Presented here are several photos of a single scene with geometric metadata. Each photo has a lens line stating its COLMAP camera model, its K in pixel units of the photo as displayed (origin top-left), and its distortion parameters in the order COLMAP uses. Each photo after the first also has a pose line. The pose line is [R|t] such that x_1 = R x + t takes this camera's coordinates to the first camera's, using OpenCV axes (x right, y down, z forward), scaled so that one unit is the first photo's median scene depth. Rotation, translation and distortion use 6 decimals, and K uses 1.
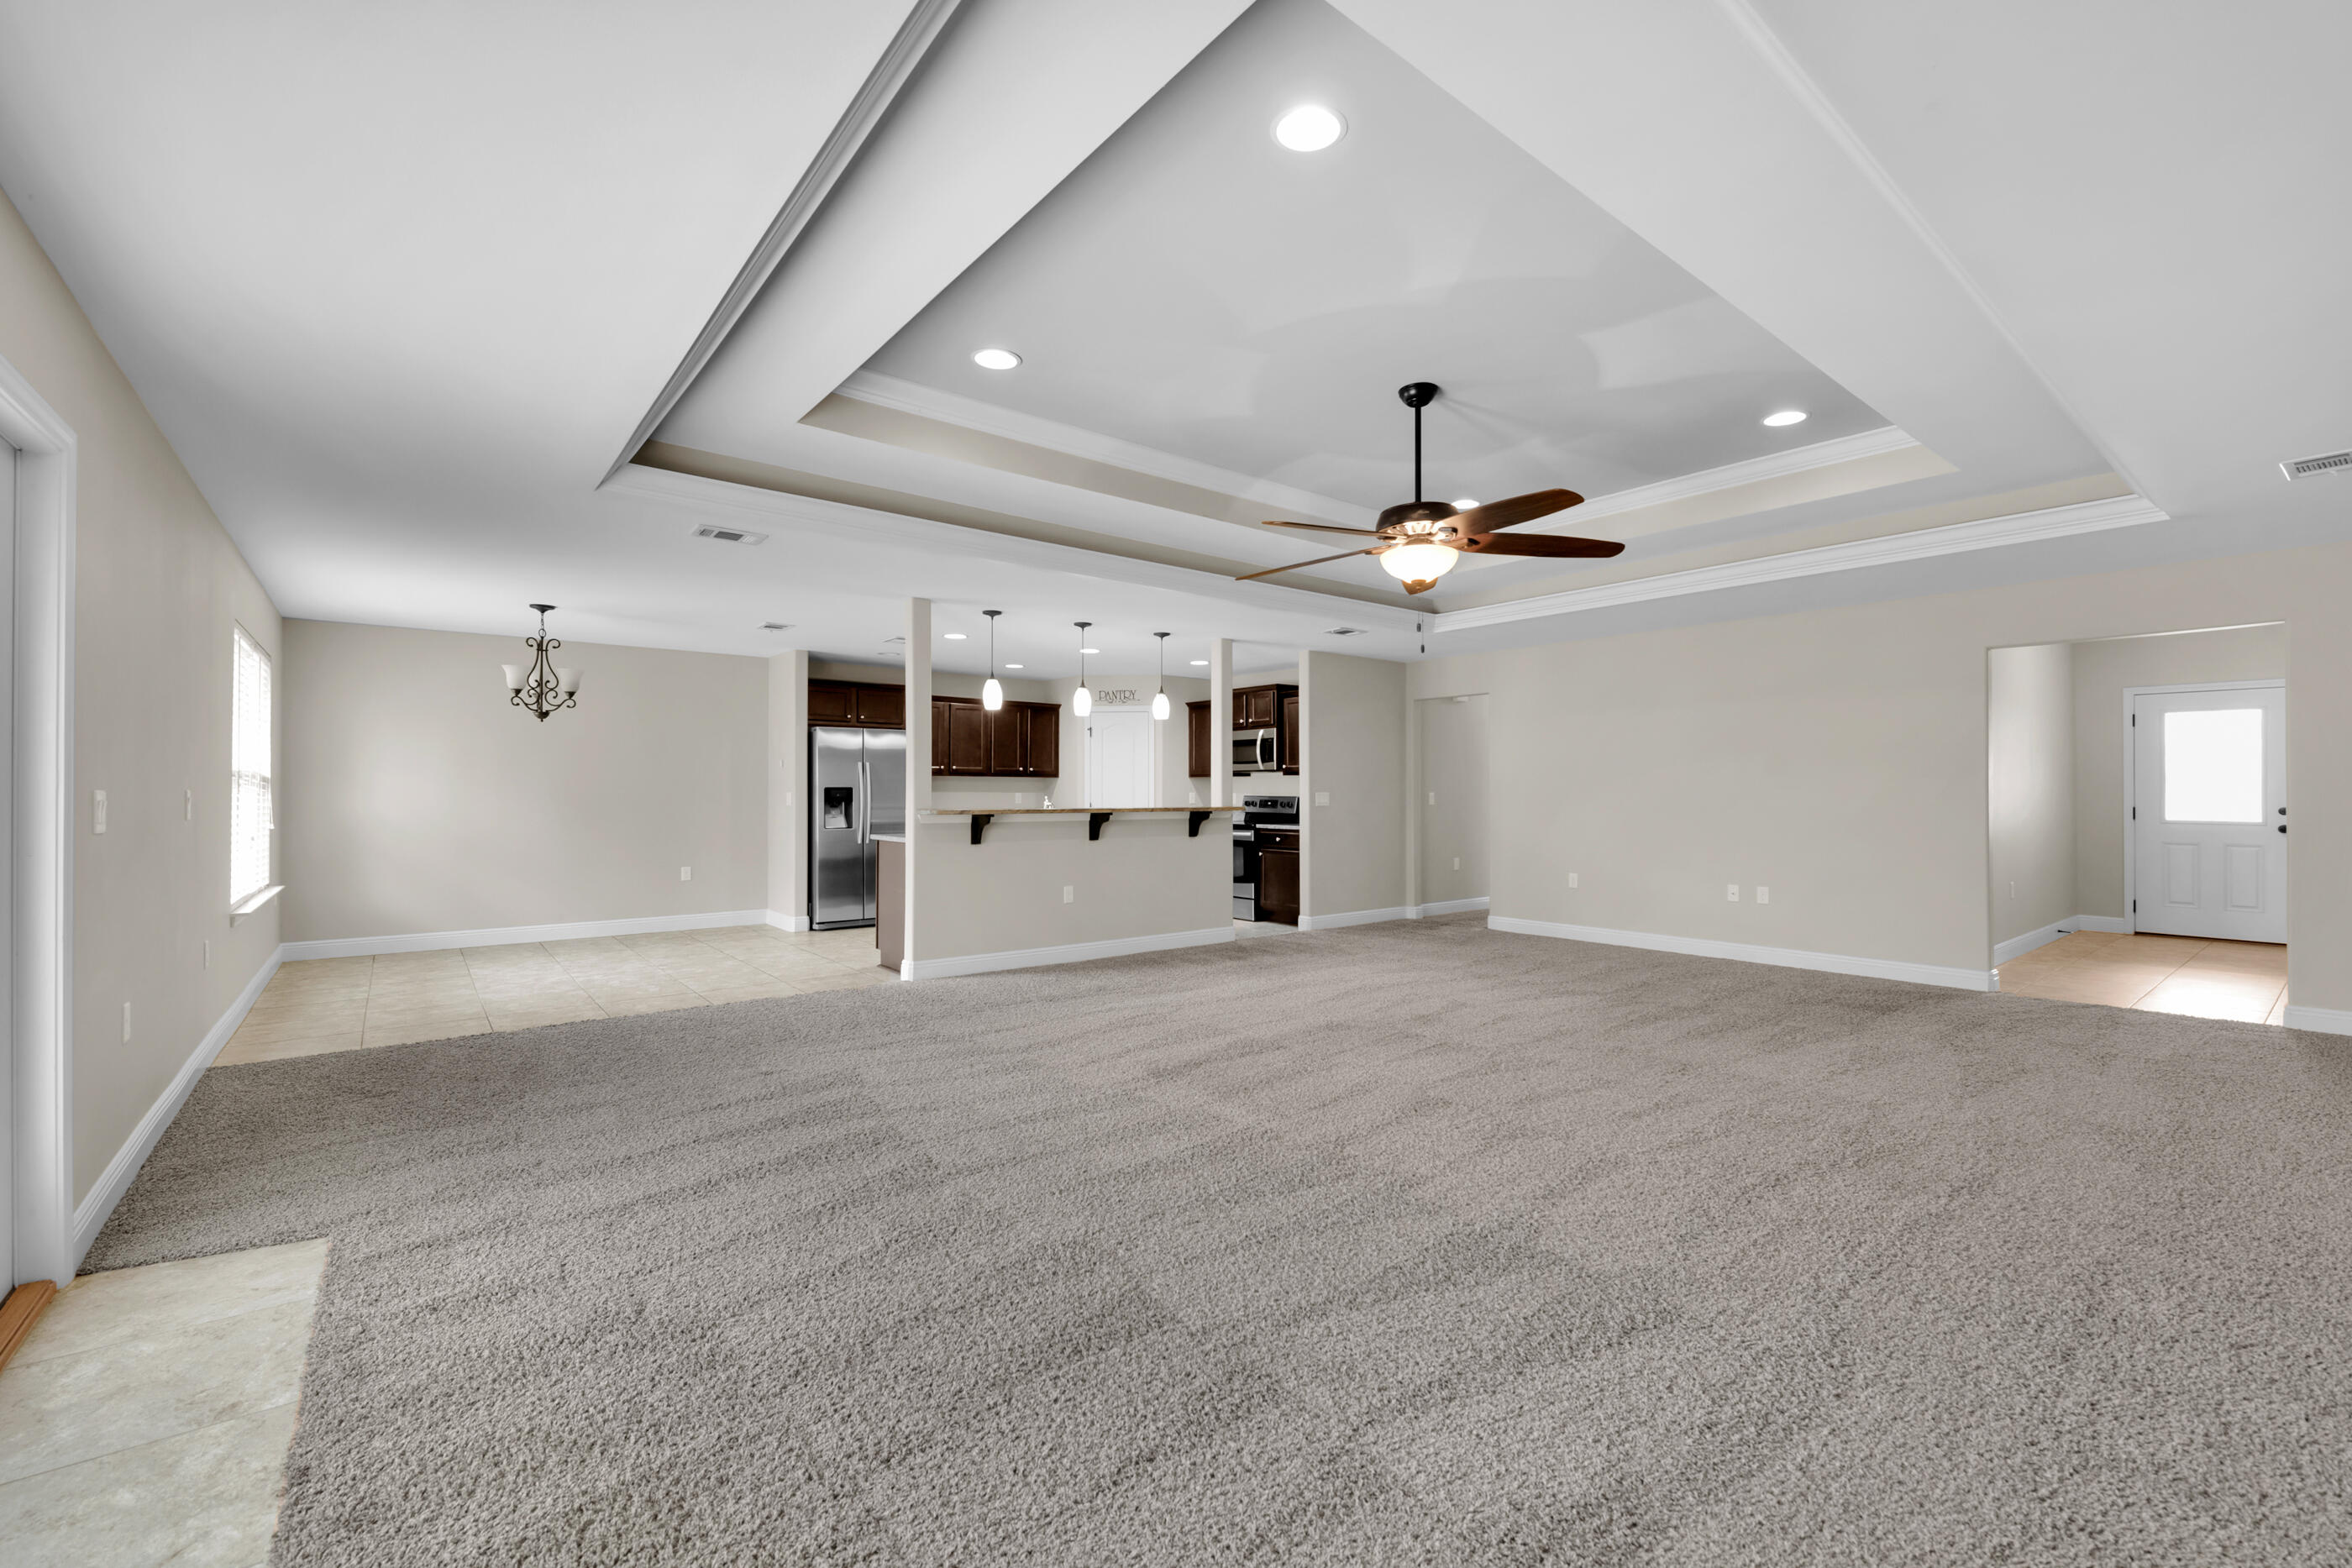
lens RADIAL K [[957.0, 0, 1190.9], [0, 957.0, 783.8], [0, 0, 1]] dist [0.000691, -0.000069]
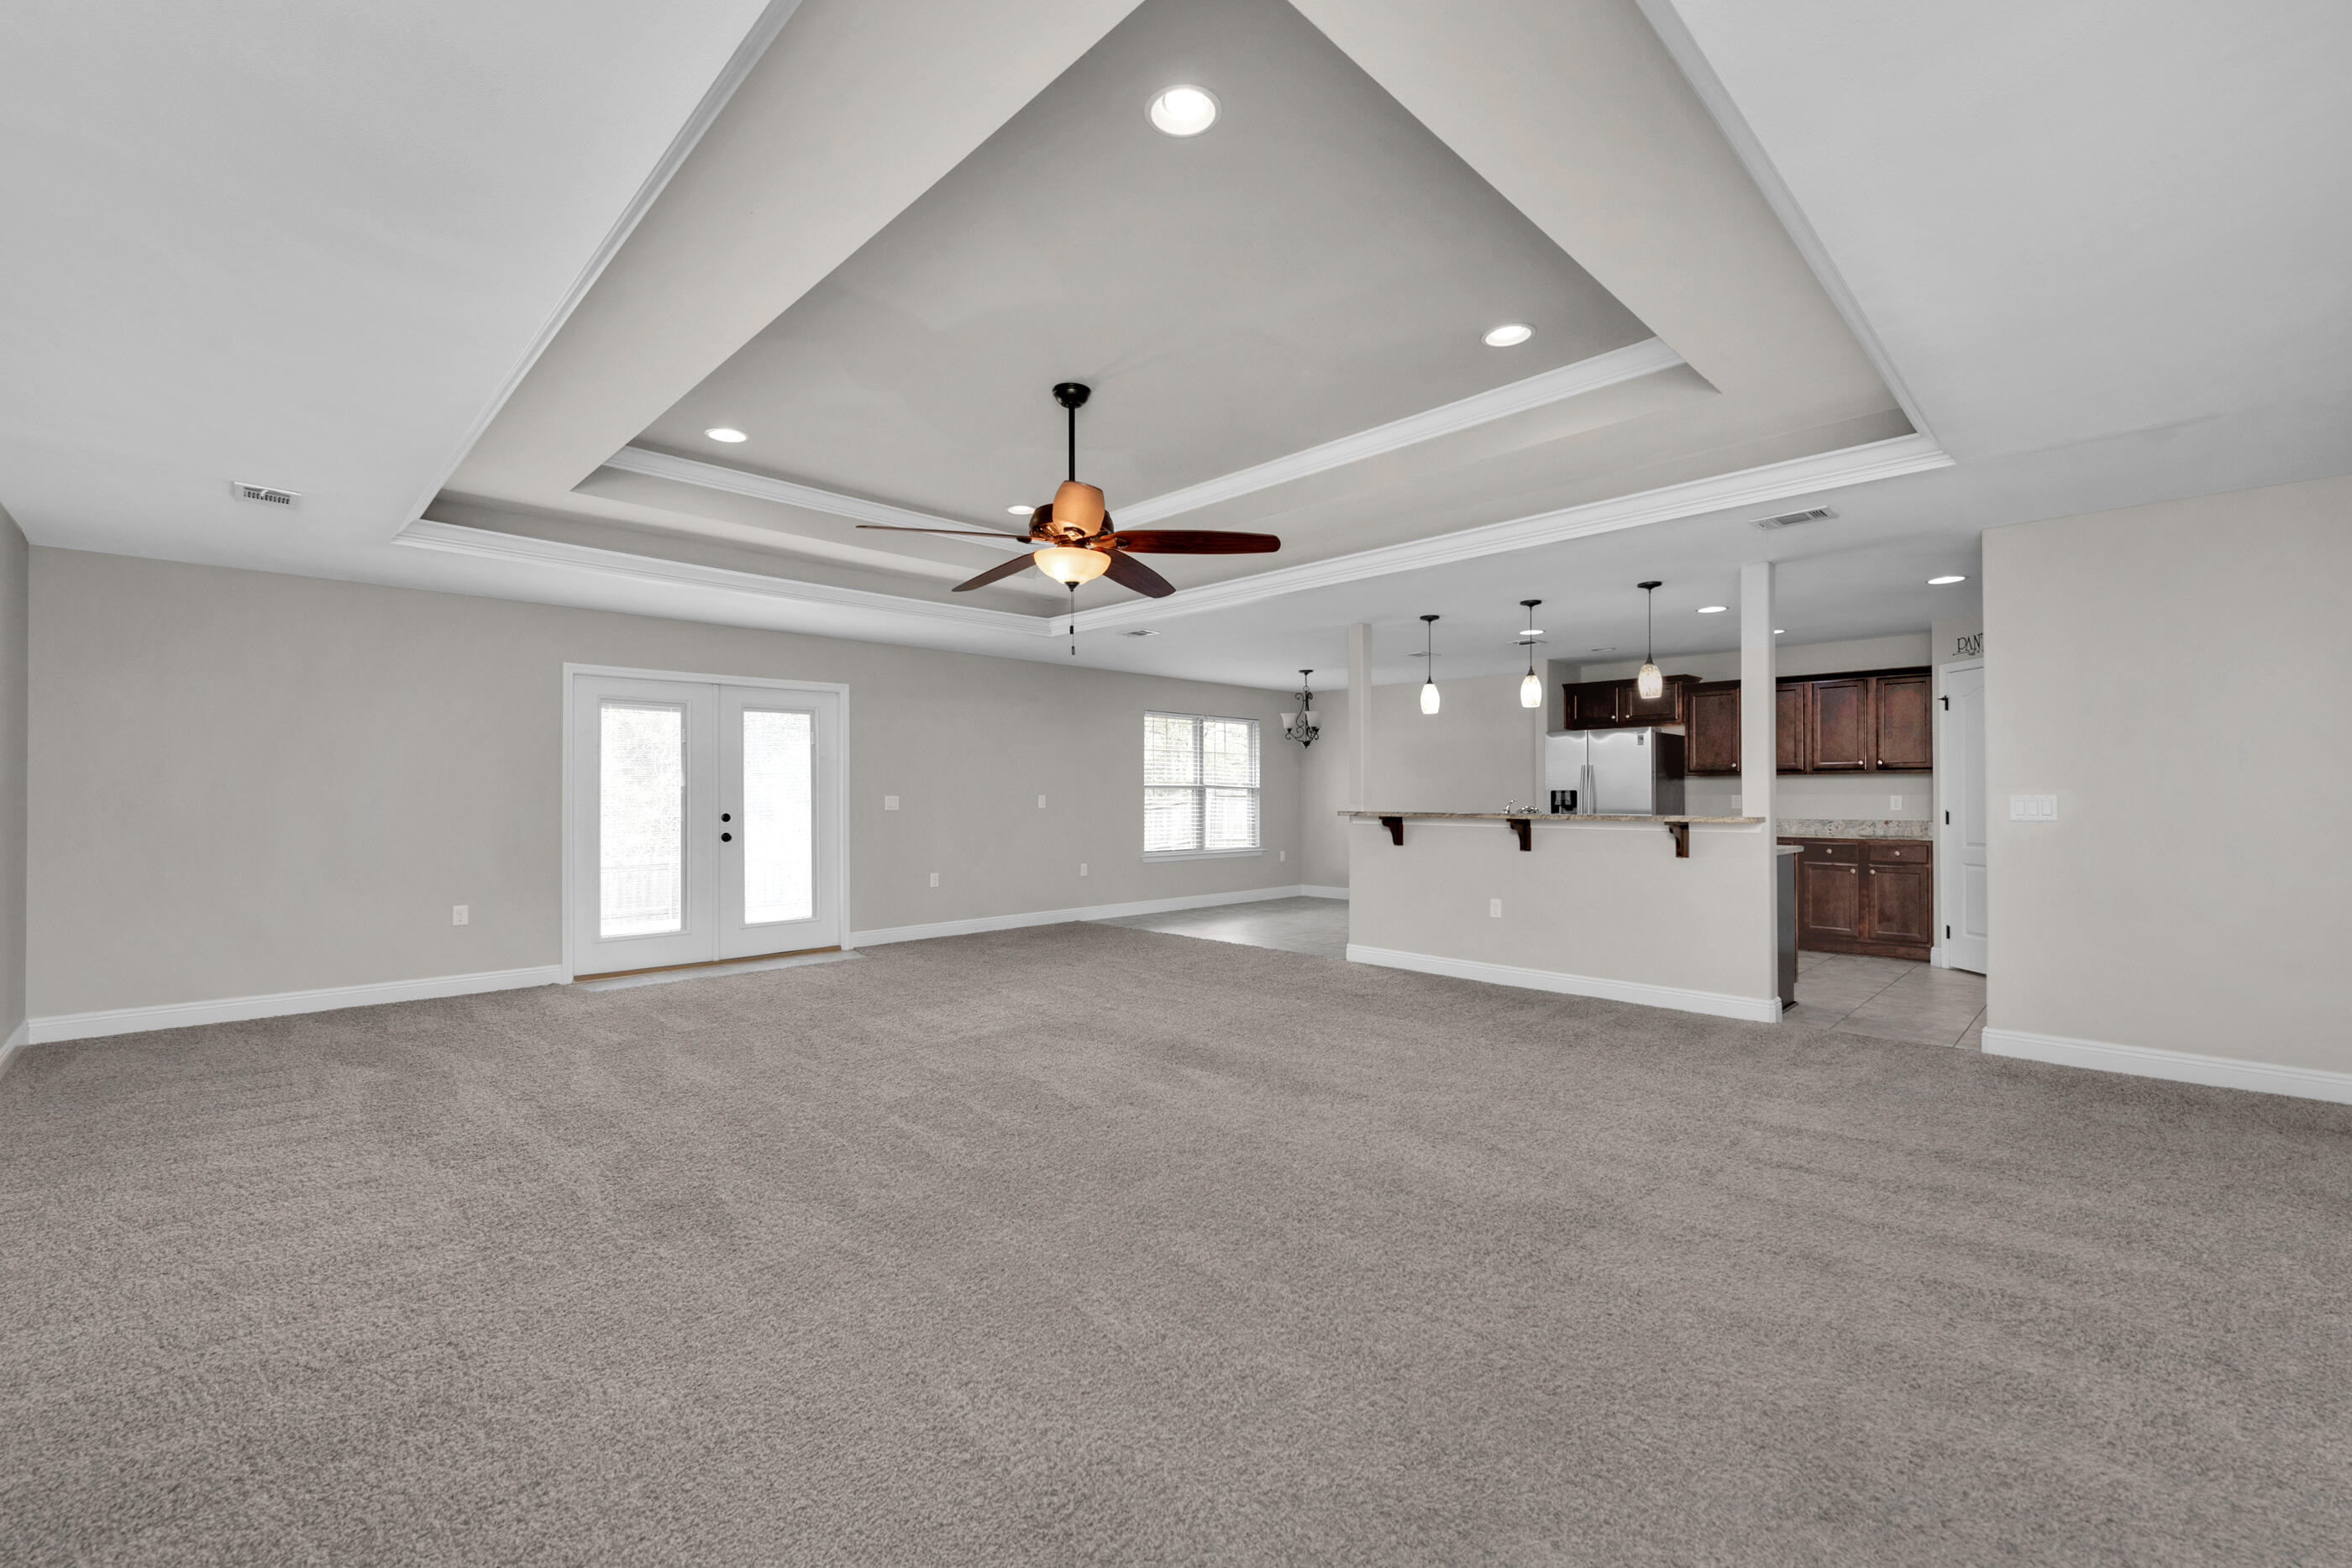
lens RADIAL K [[967.4, 0, 1209.0], [0, 967.4, 788.6], [0, 0, 1]] dist [-0.000189, -0.000120]
pose [[0.100614, -0.006456, -0.994905, 0.742911], [0.009794, 0.999937, -0.005498, 0.004656], [0.994877, -0.009191, 0.100671, 0.625095]]
